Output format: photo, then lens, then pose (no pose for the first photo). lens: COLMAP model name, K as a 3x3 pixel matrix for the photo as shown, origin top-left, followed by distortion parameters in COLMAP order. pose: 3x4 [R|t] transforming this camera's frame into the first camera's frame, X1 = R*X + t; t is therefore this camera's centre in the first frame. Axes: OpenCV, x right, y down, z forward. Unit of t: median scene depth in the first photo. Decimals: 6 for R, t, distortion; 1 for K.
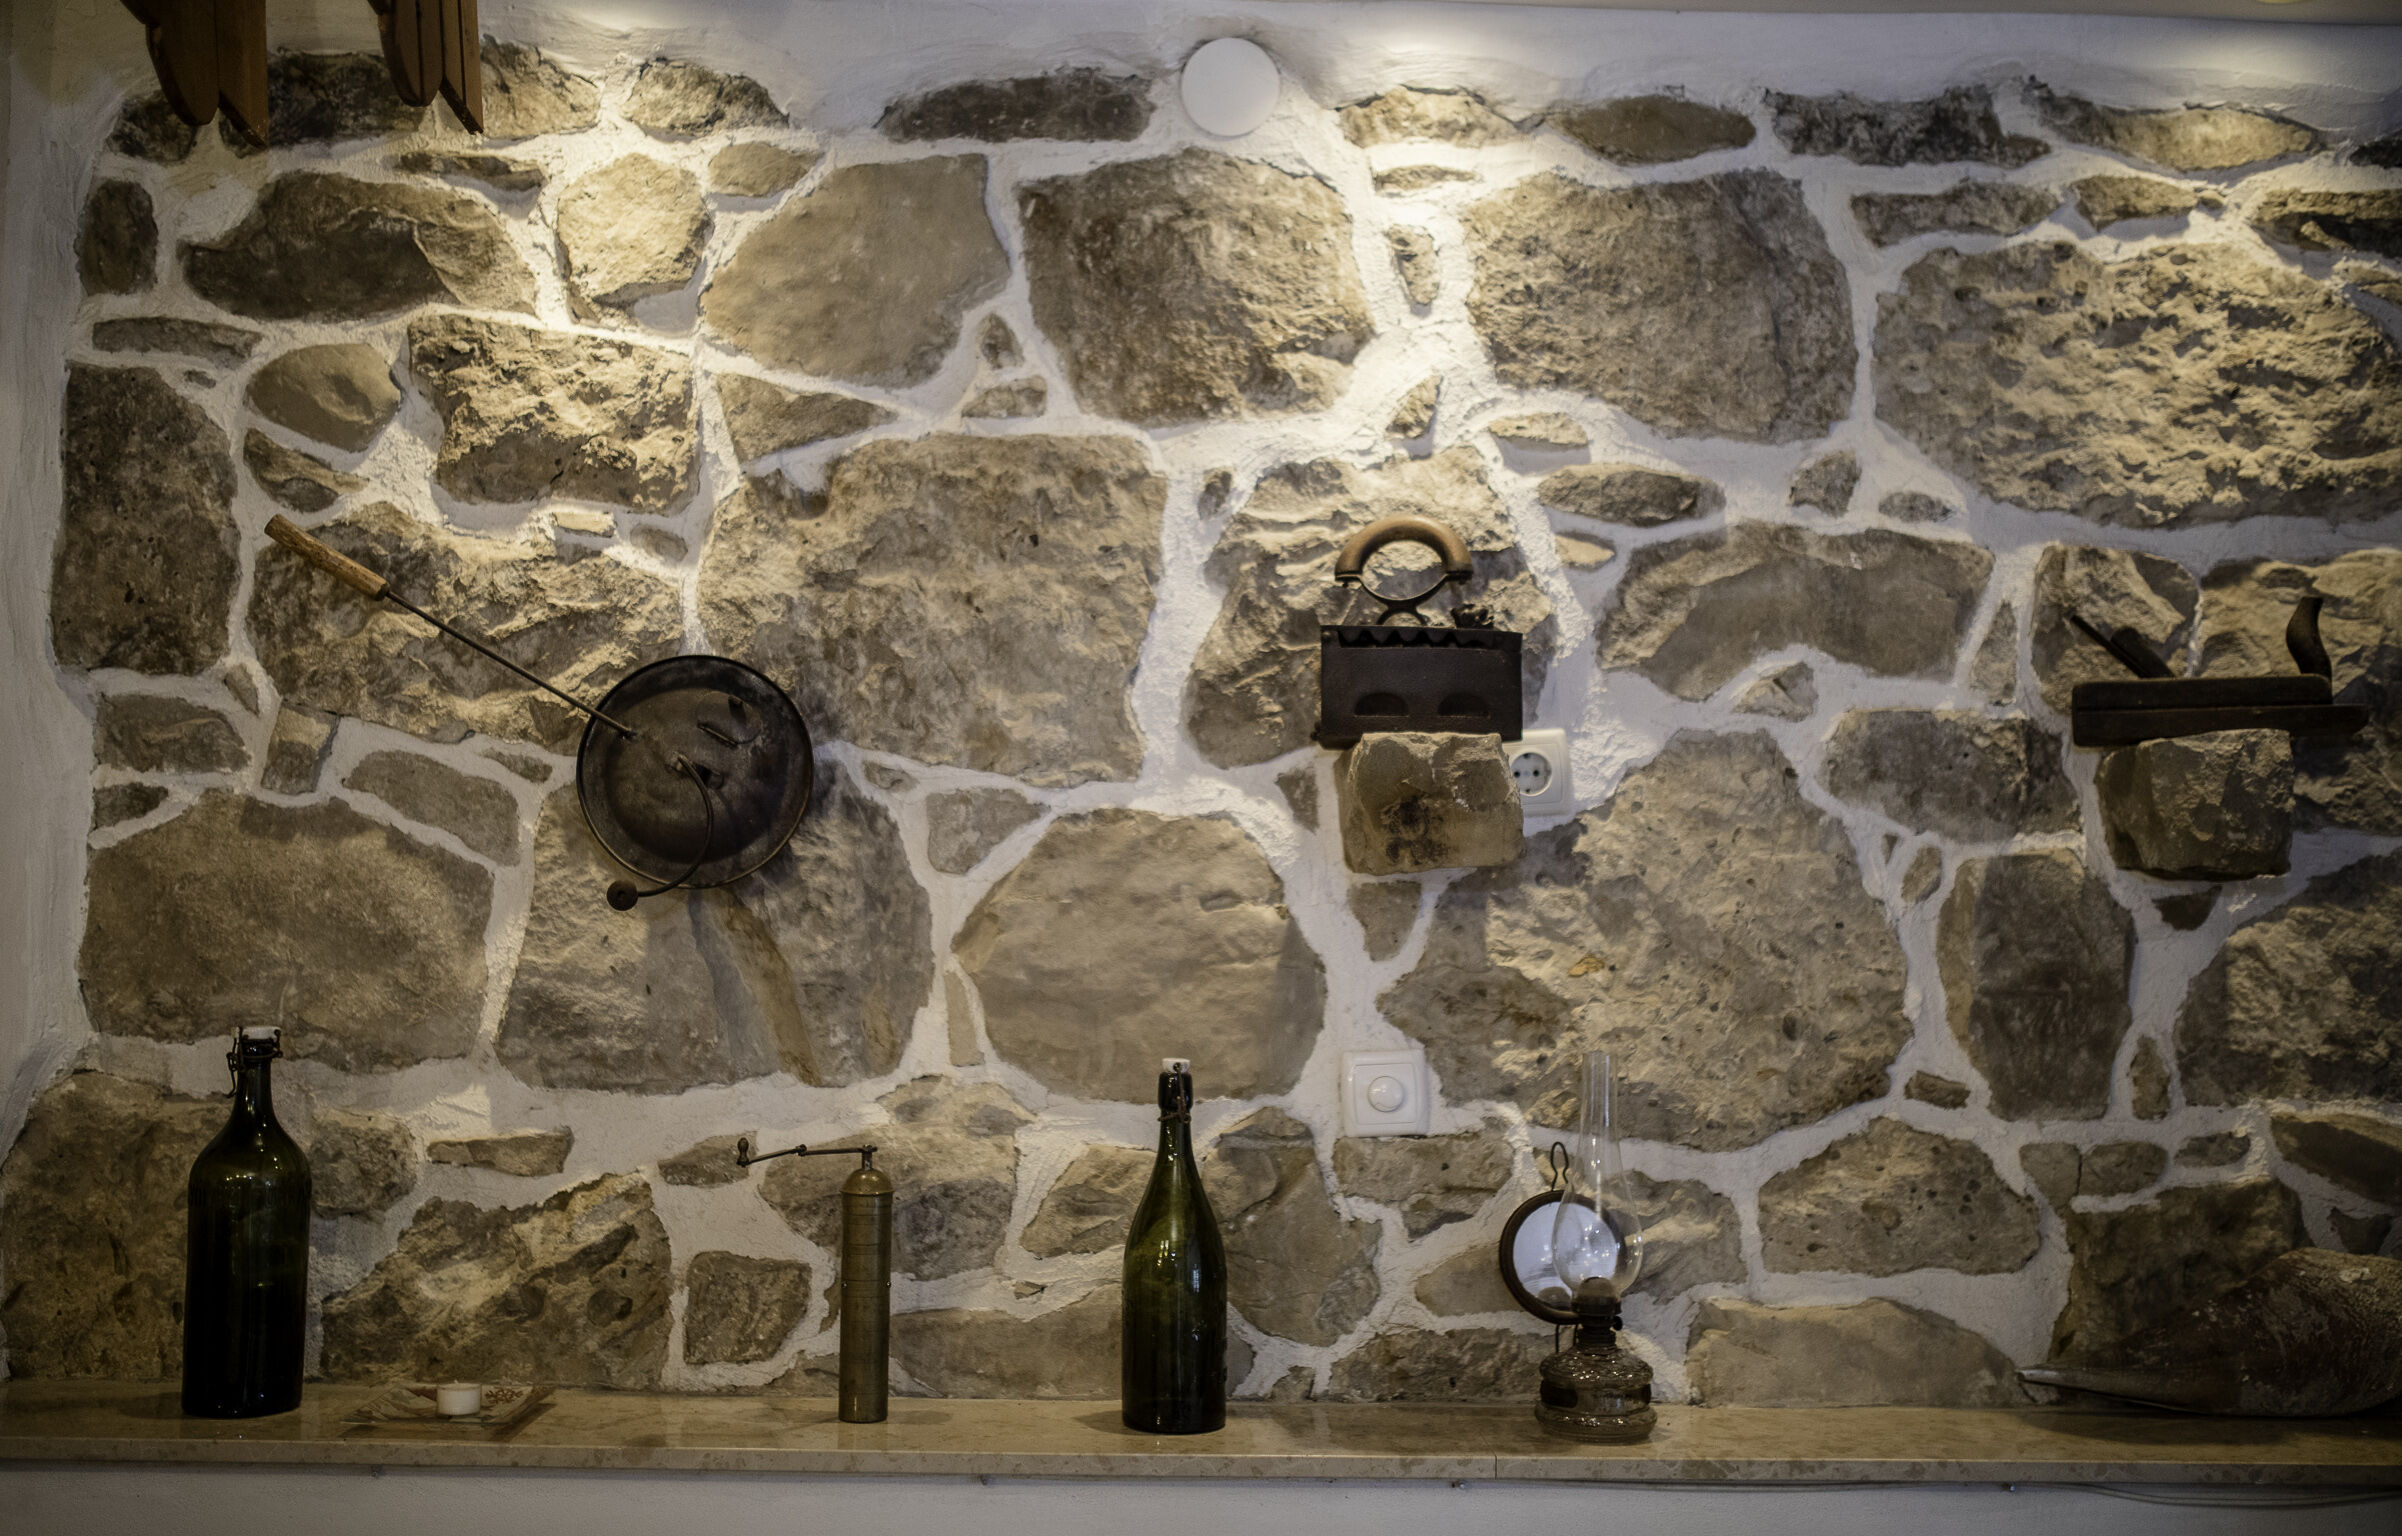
lens RADIAL K [[2313.9, 0, 1199.8], [0, 2313.9, 735.3], [0, 0, 1]] dist [-0.075792, 0.129428]
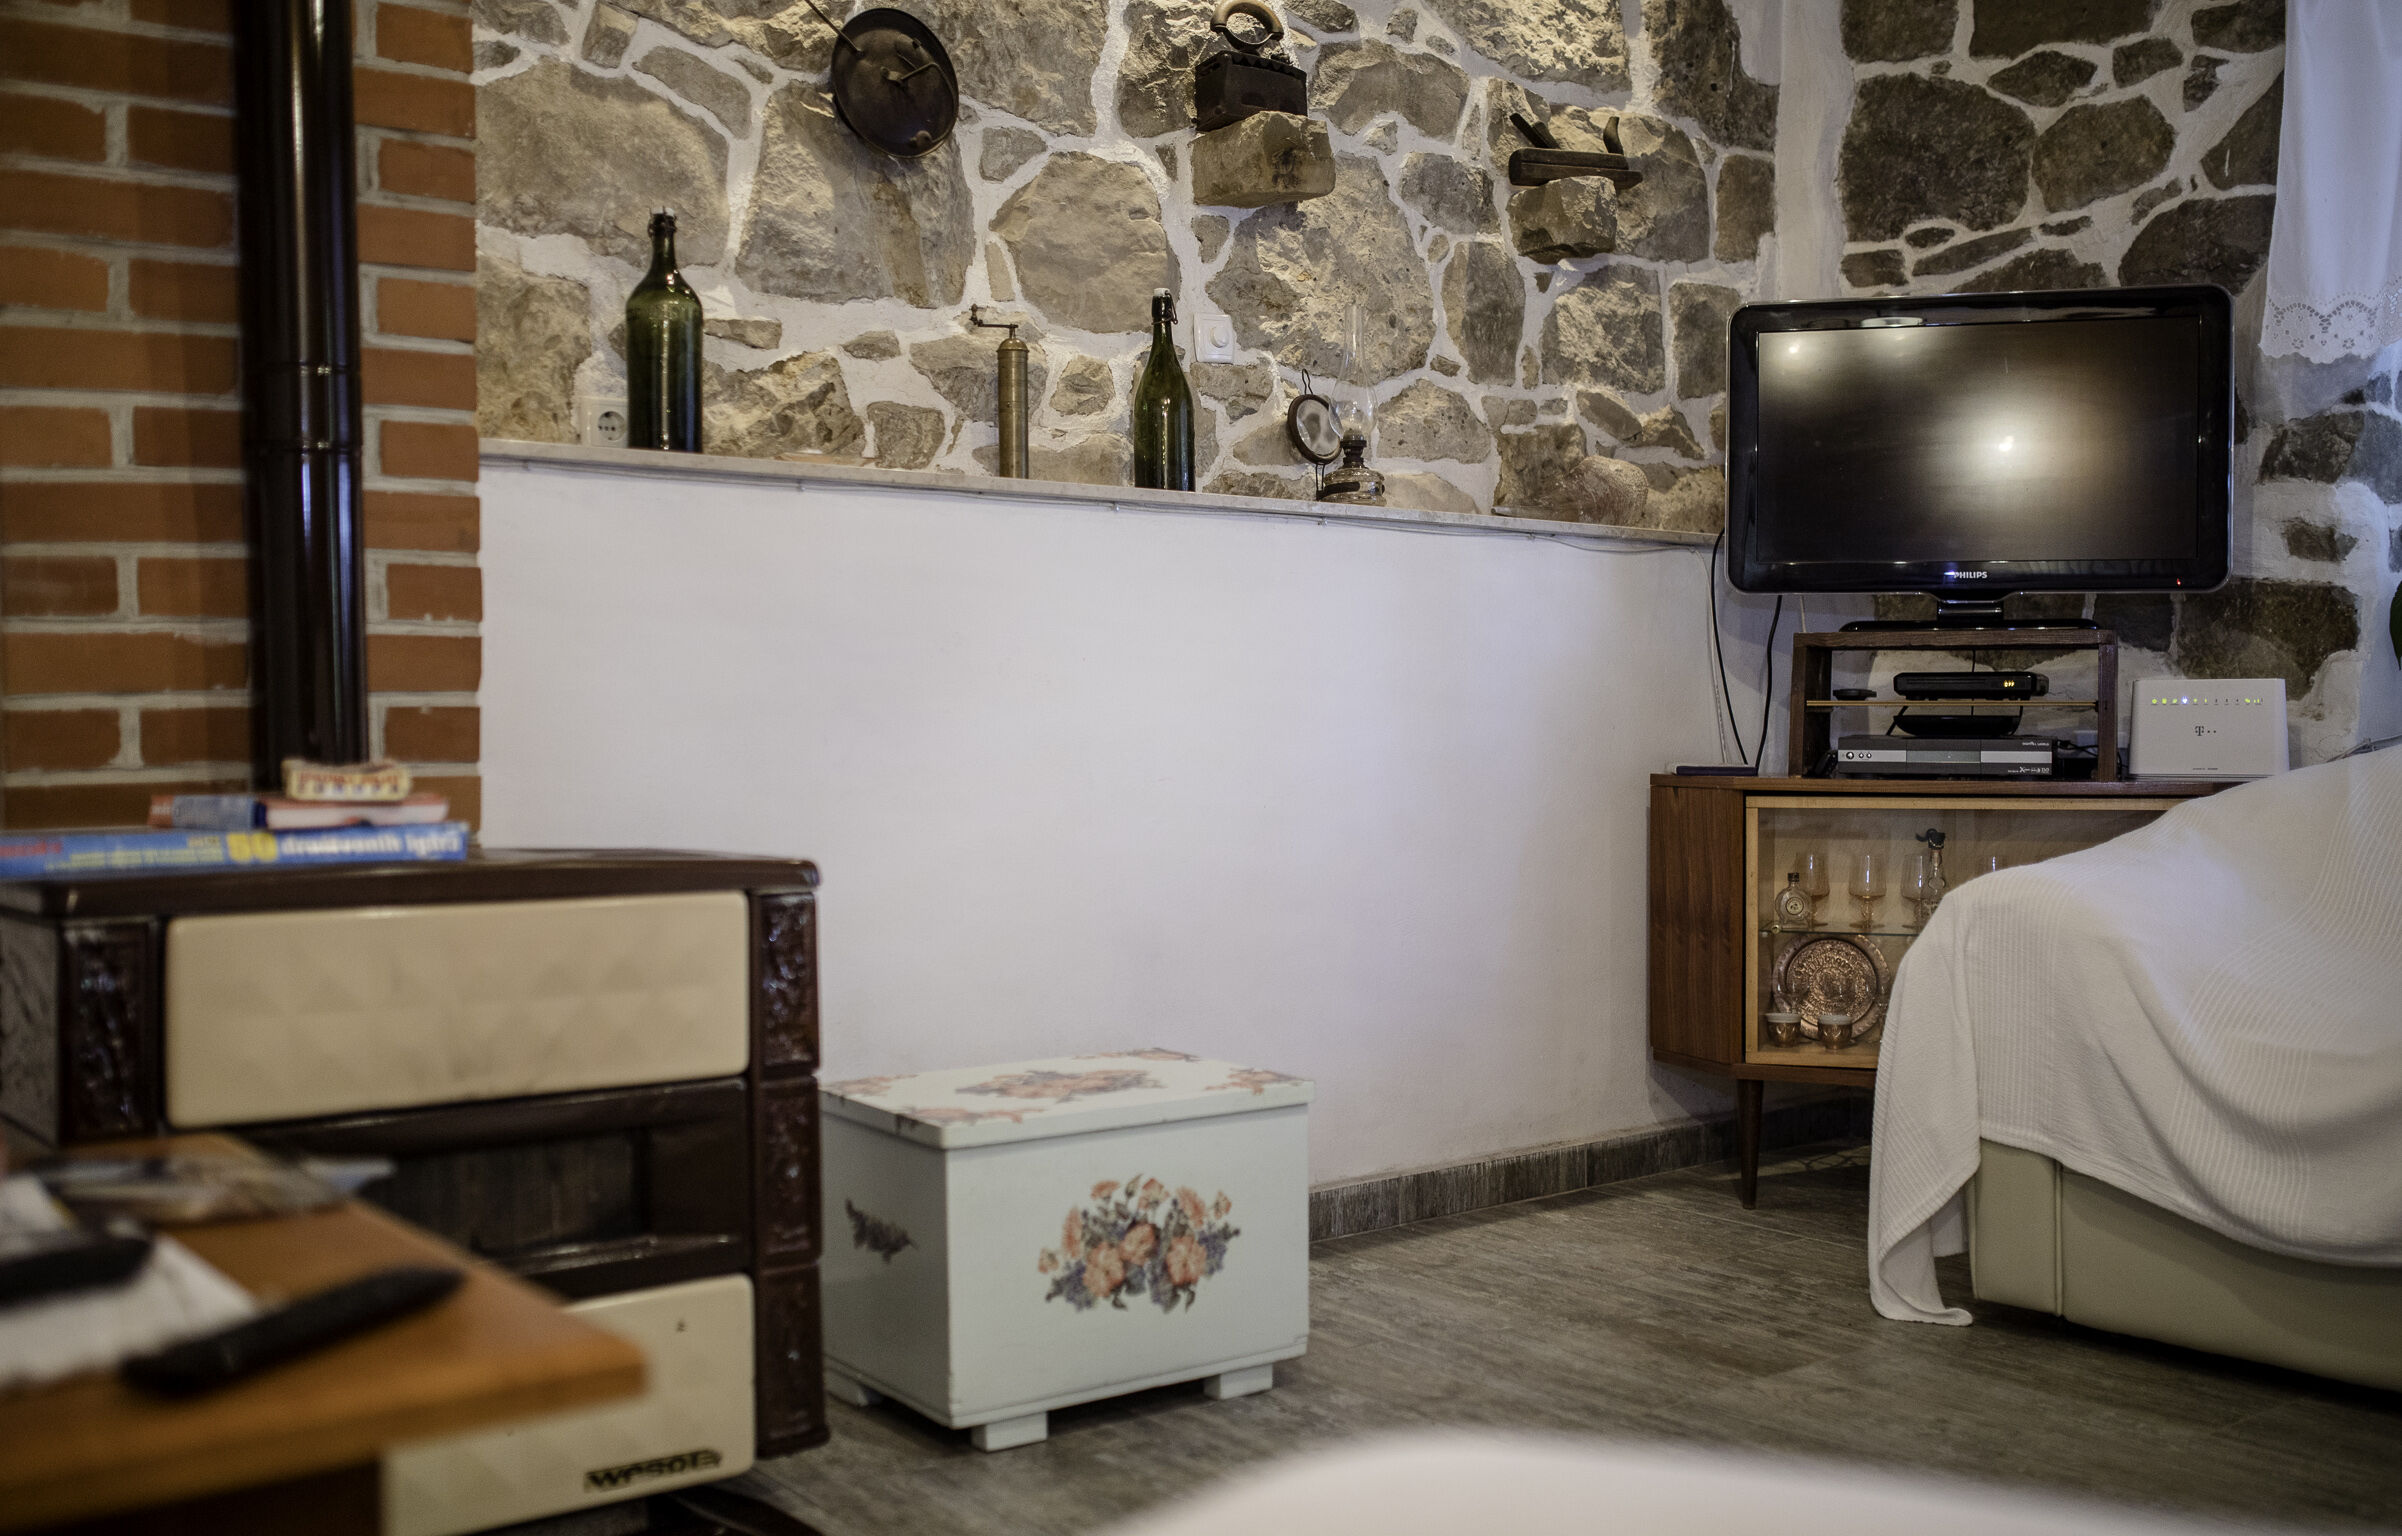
lens RADIAL K [[2313.9, 0, 1199.8], [0, 2313.9, 735.3], [0, 0, 1]] dist [-0.075792, 0.129428]
pose [[0.796047, -0.021730, 0.604845, -0.967616], [-0.023047, 0.997542, 0.066171, 0.334393], [-0.604796, -0.066615, 0.793589, -0.372080]]
